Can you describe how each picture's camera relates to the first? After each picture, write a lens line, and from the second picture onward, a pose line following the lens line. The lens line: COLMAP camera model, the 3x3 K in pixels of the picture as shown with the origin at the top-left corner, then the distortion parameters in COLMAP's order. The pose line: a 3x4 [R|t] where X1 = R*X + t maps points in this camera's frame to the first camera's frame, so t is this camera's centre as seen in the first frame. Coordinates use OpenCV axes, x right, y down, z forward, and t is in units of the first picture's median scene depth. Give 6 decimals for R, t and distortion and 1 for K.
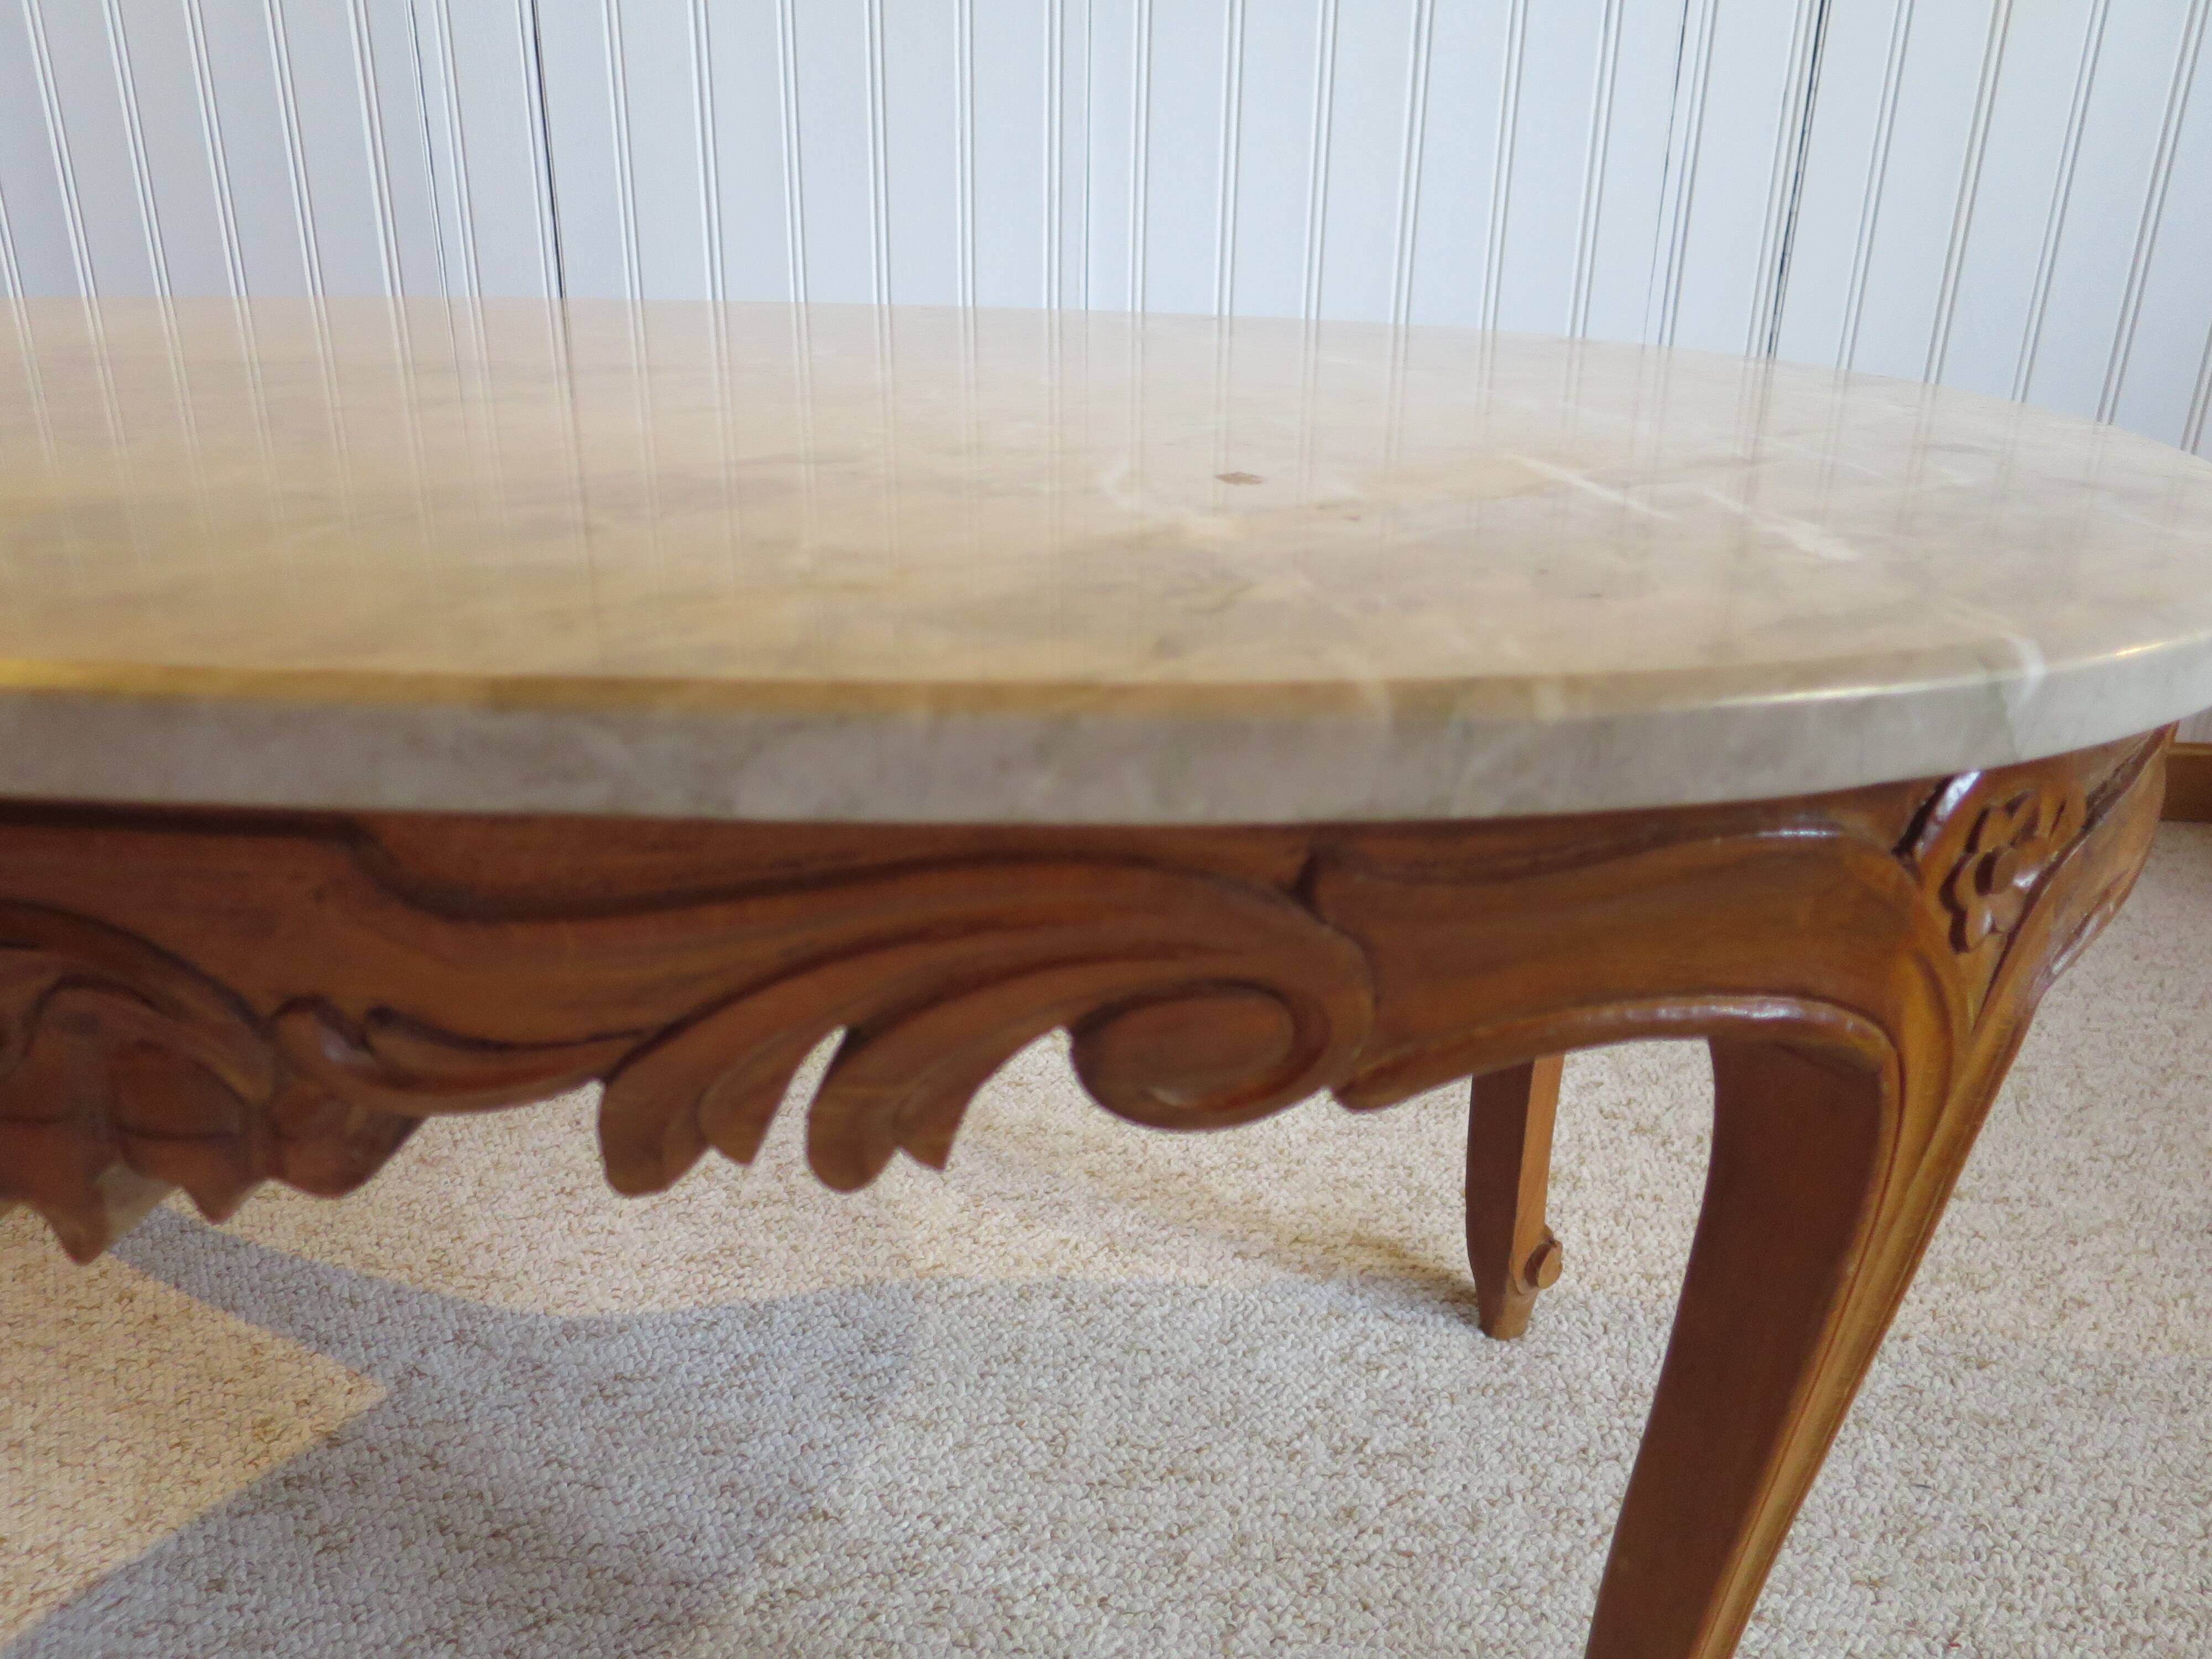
lens RADIAL K [[1648.3, 0, 1104.6], [0, 1648.3, 830.6], [0, 0, 1]] dist [-0.051107, 0.026360]
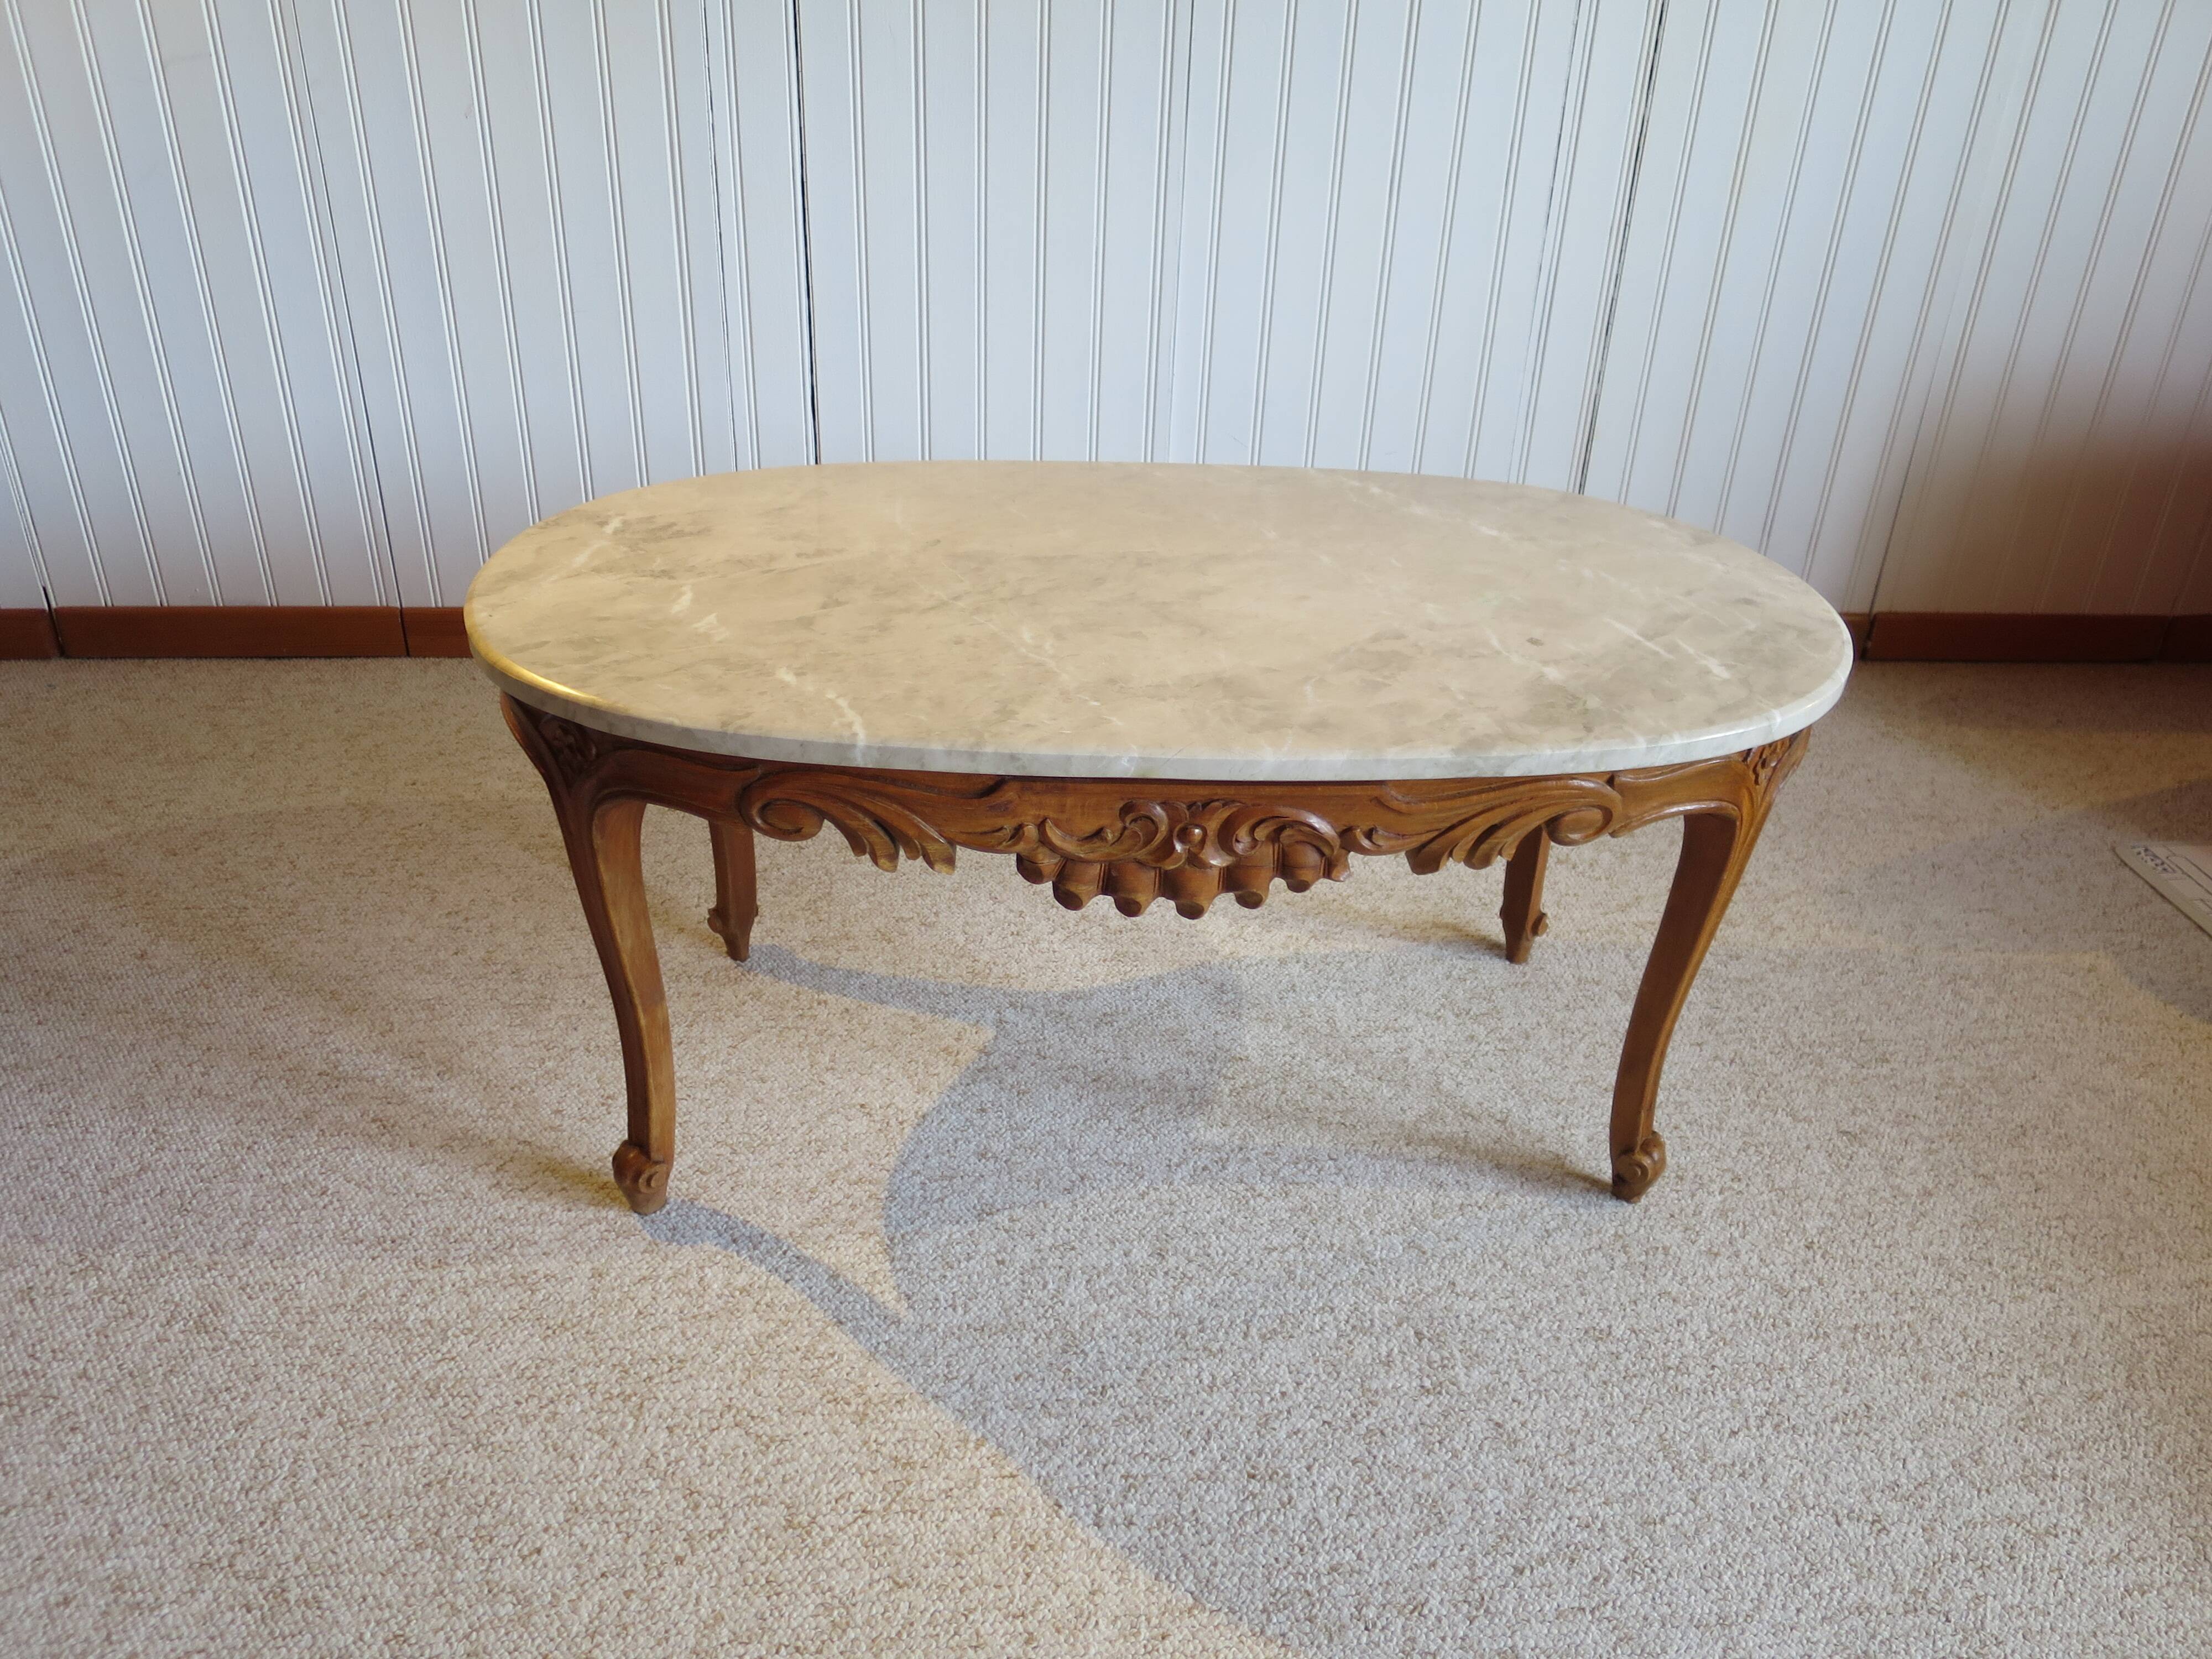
lens RADIAL K [[1648.3, 0, 1103.7], [0, 1648.3, 830.6], [0, 0, 1]] dist [-0.051107, 0.026360]
pose [[0.986295, -0.065059, 0.151626, -0.590136], [0.046063, 0.991013, 0.125586, -0.140565], [-0.158433, -0.116881, 0.980427, -0.945414]]
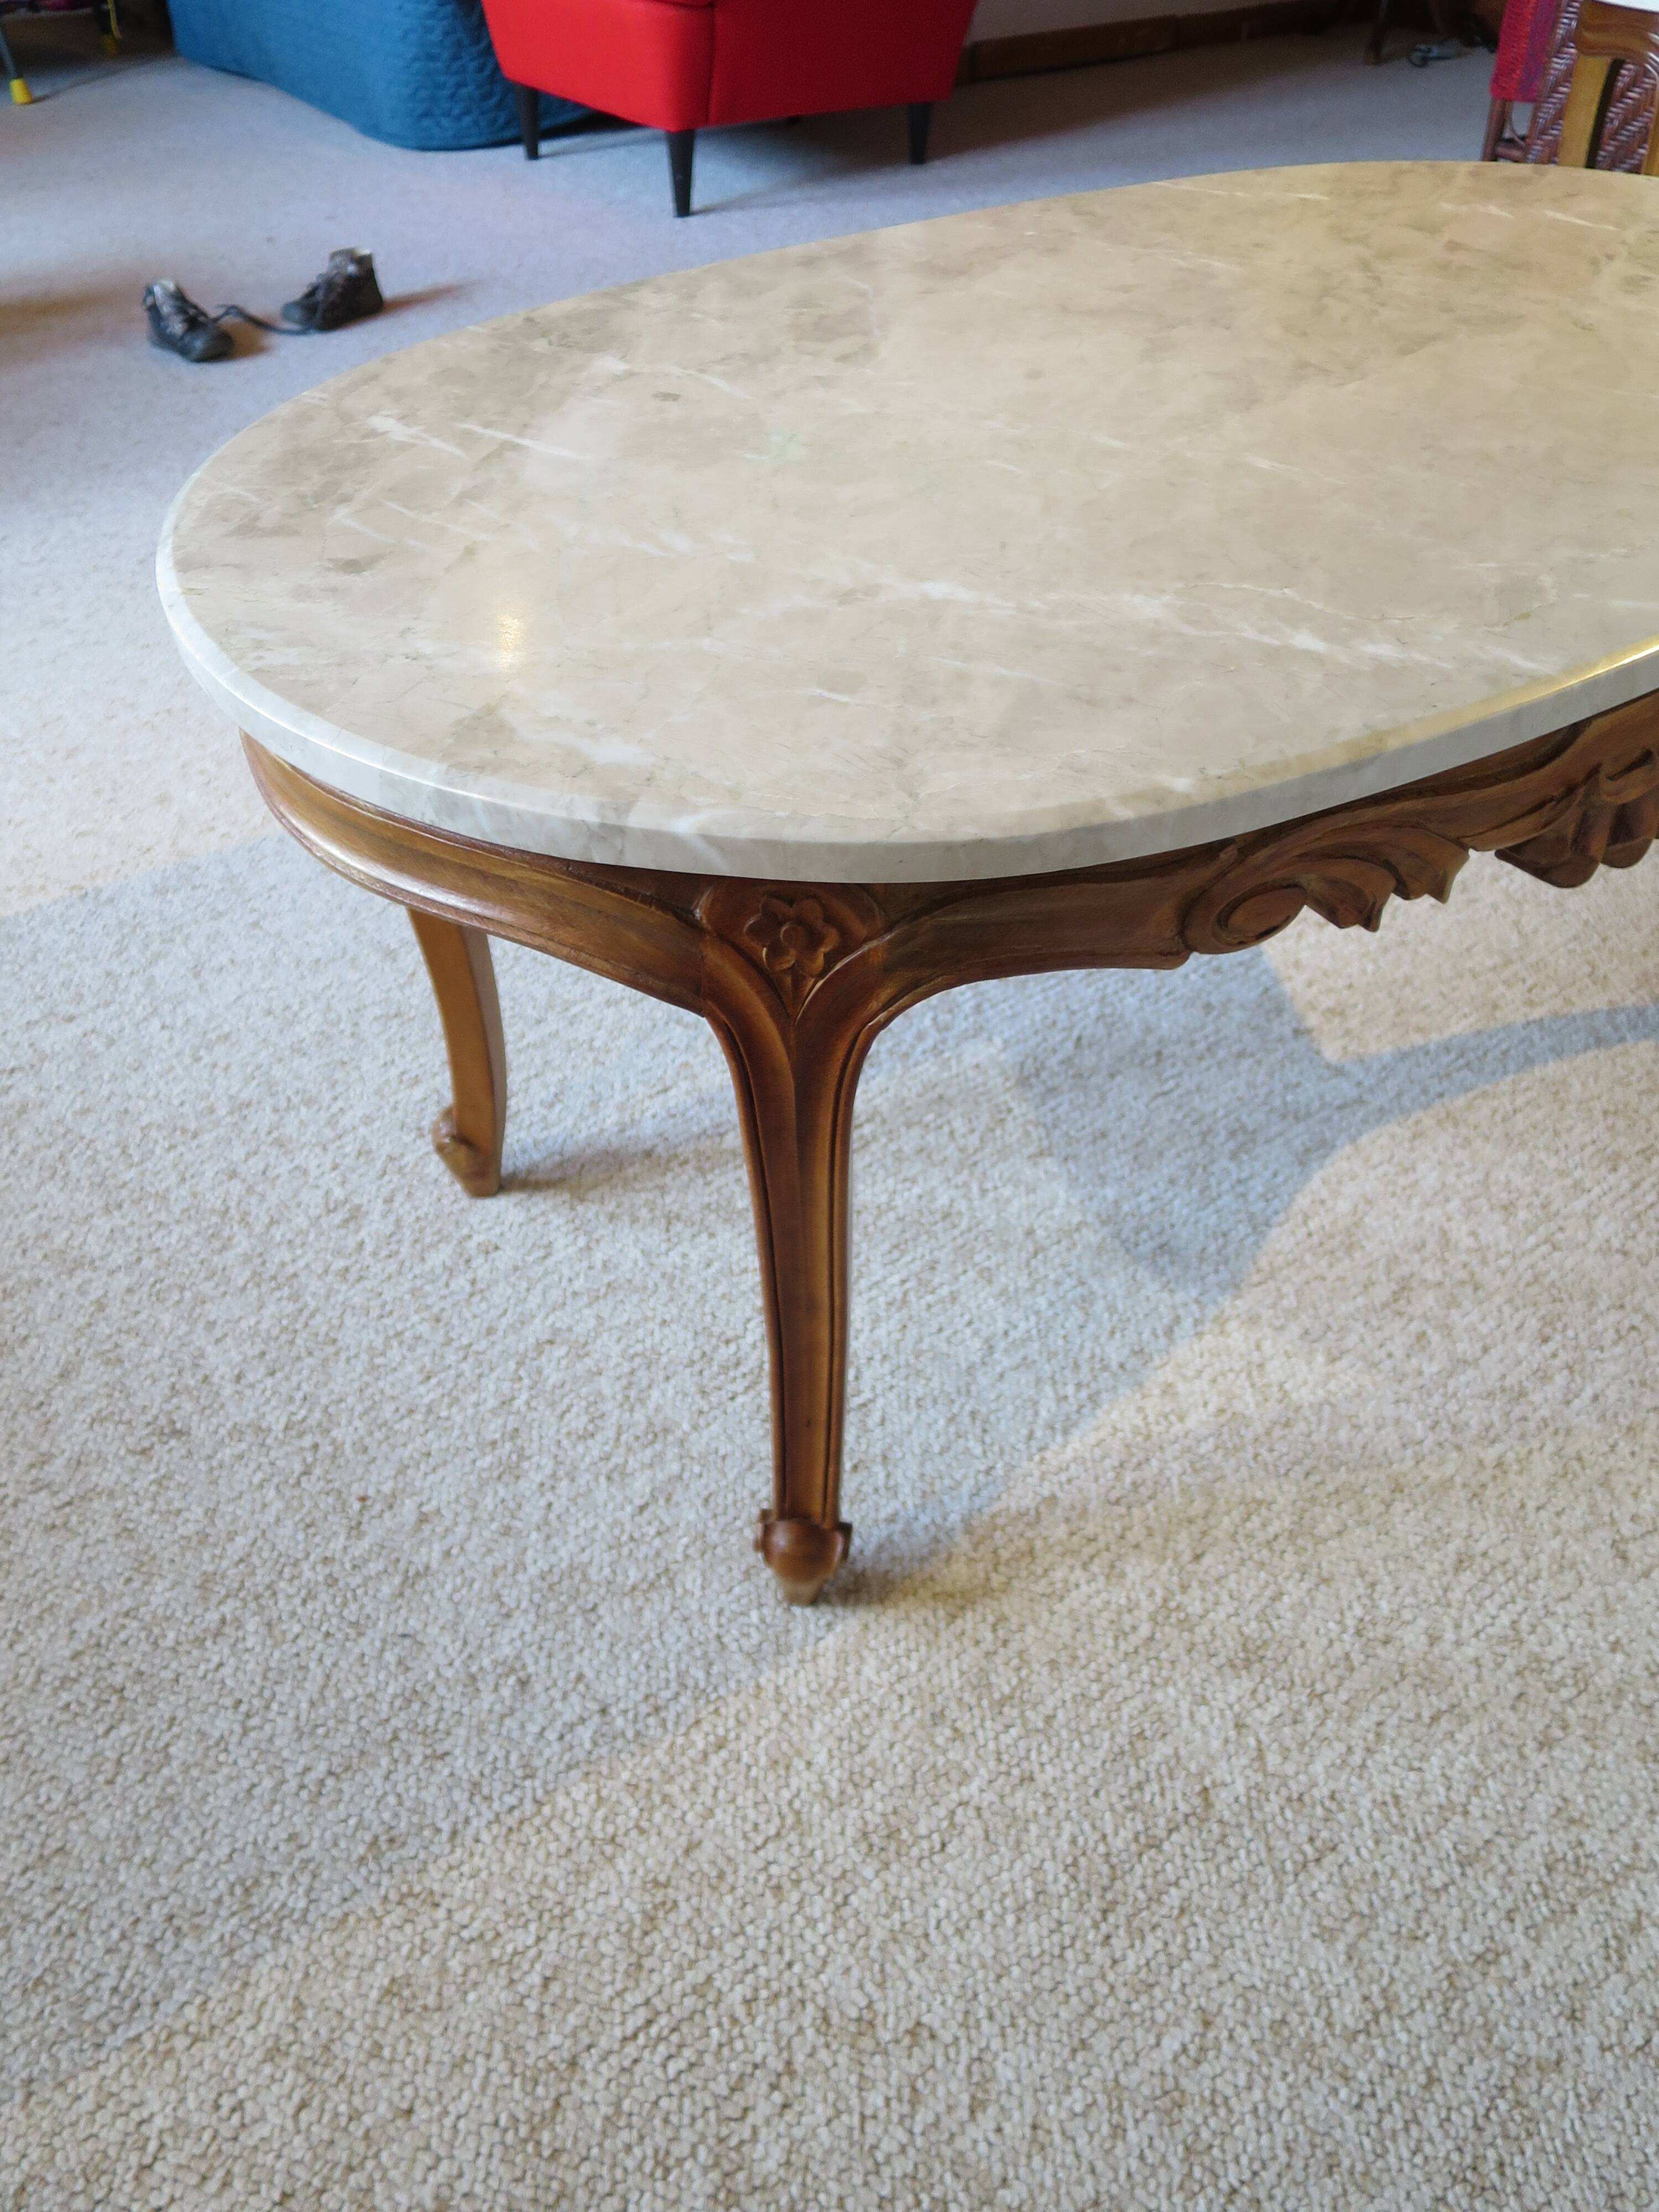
lens RADIAL K [[1648.3, 0, 830.3], [0, 1648.3, 1099.5], [0, 0, 1]] dist [-0.051107, 0.026360]
pose [[-0.735105, 0.443768, -0.512534, 0.647704], [-0.268653, 0.503434, 0.821206, -0.714322], [0.622452, 0.741367, -0.250857, 1.098839]]
